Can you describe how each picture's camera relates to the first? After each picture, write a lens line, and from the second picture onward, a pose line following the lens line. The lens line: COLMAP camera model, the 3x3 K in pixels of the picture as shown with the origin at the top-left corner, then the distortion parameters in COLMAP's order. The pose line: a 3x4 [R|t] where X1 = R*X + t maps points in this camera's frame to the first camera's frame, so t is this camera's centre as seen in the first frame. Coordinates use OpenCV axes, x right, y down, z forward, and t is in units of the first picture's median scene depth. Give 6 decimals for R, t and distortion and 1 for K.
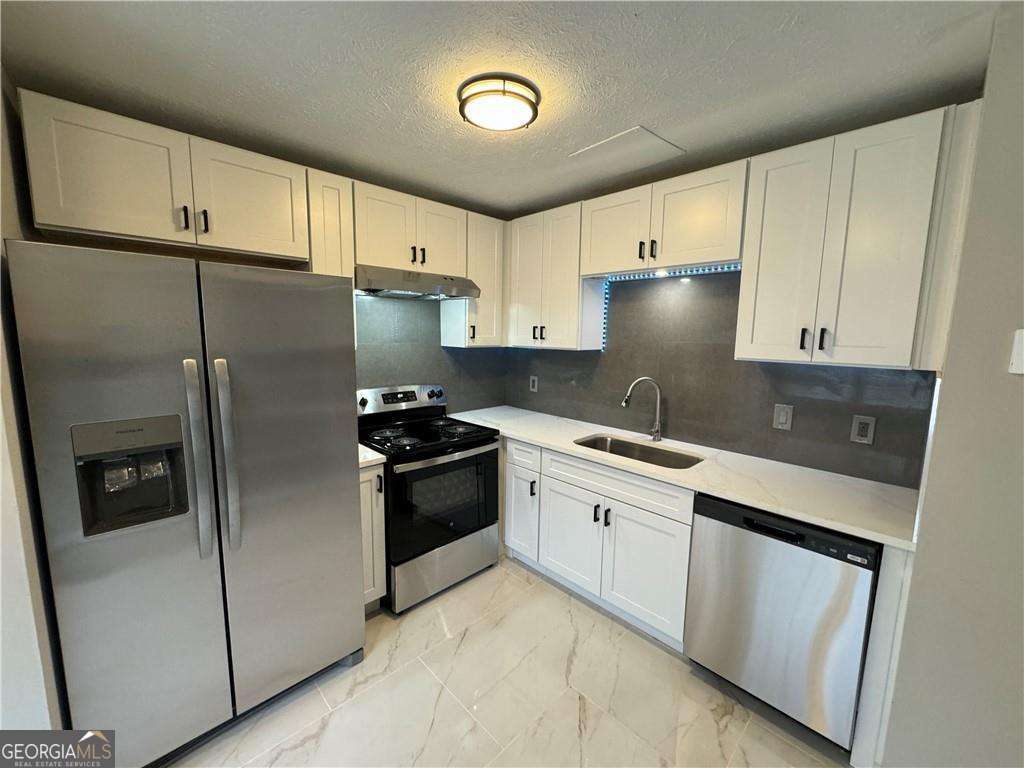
lens RADIAL K [[409.0, 0, 512.0], [0, 409.0, 384.0], [0, 0, 1]] dist [-0.002032, 0.000044]
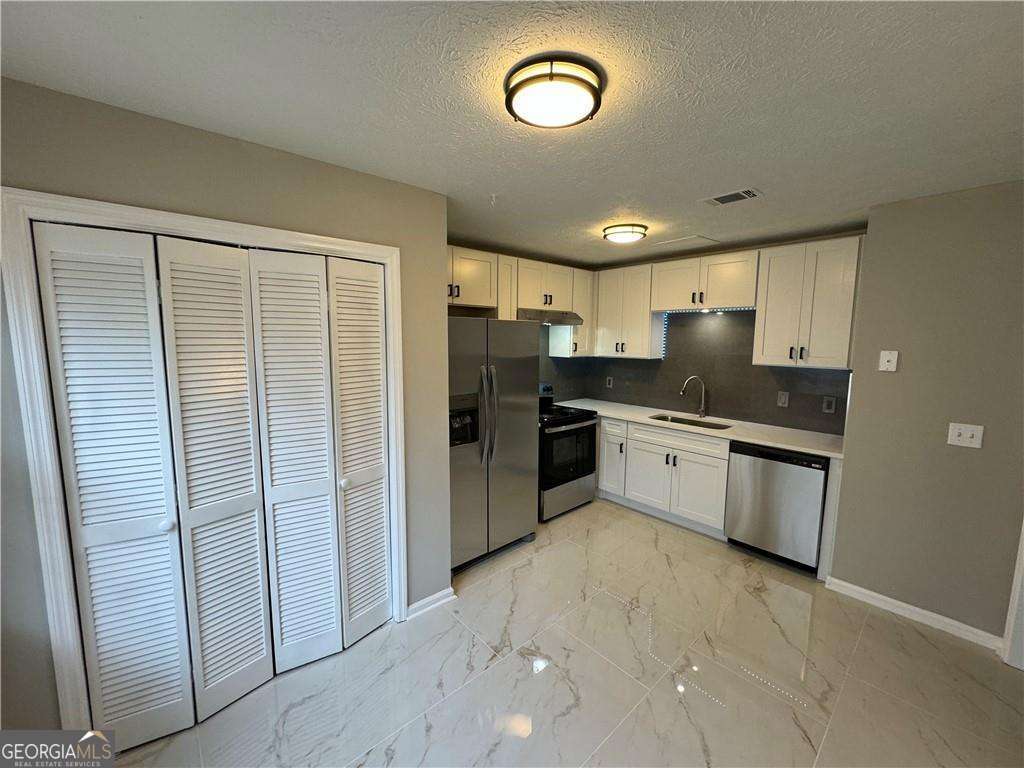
lens RADIAL K [[409.0, 0, 512.0], [0, 409.0, 384.0], [0, 0, 1]] dist [-0.002032, 0.000044]
pose [[0.999224, -0.003965, -0.039199, -0.310996], [0.003453, 0.999908, -0.013133, 0.031604], [0.039247, 0.012987, 0.999145, -0.589432]]
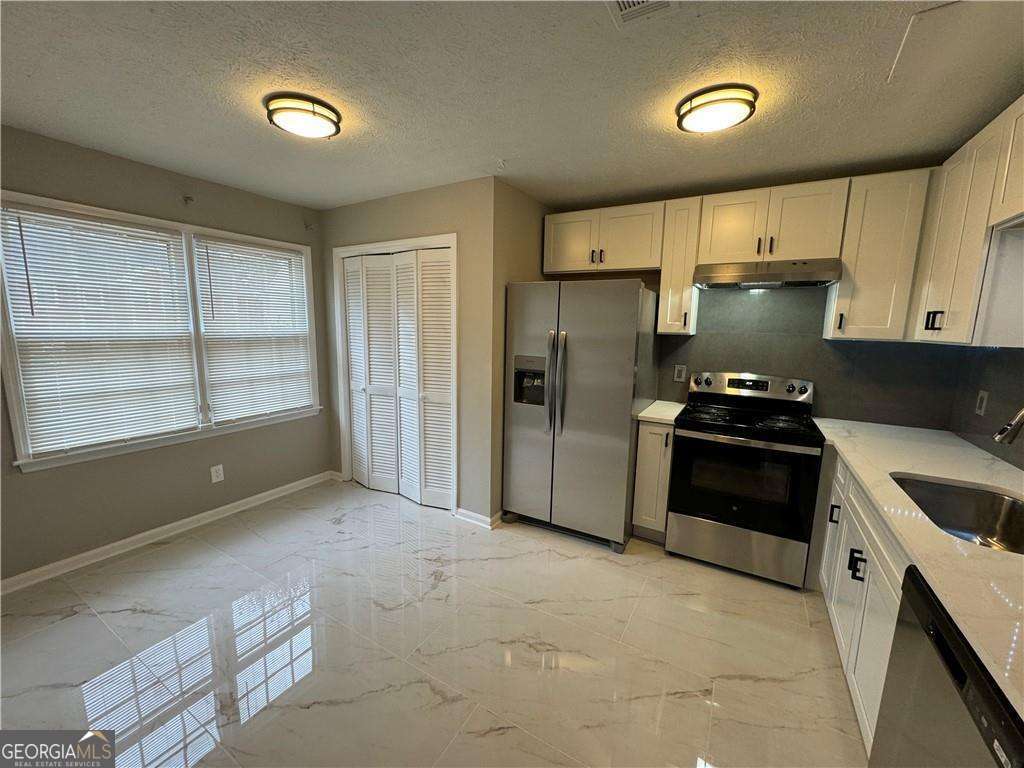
lens RADIAL K [[409.0, 0, 512.0], [0, 409.0, 384.0], [0, 0, 1]] dist [-0.002032, 0.000044]
pose [[0.262681, 0.132375, -0.955759, 0.631378], [-0.140770, 0.985204, 0.097764, 0.016280], [0.954559, 0.108862, 0.277429, 0.151788]]
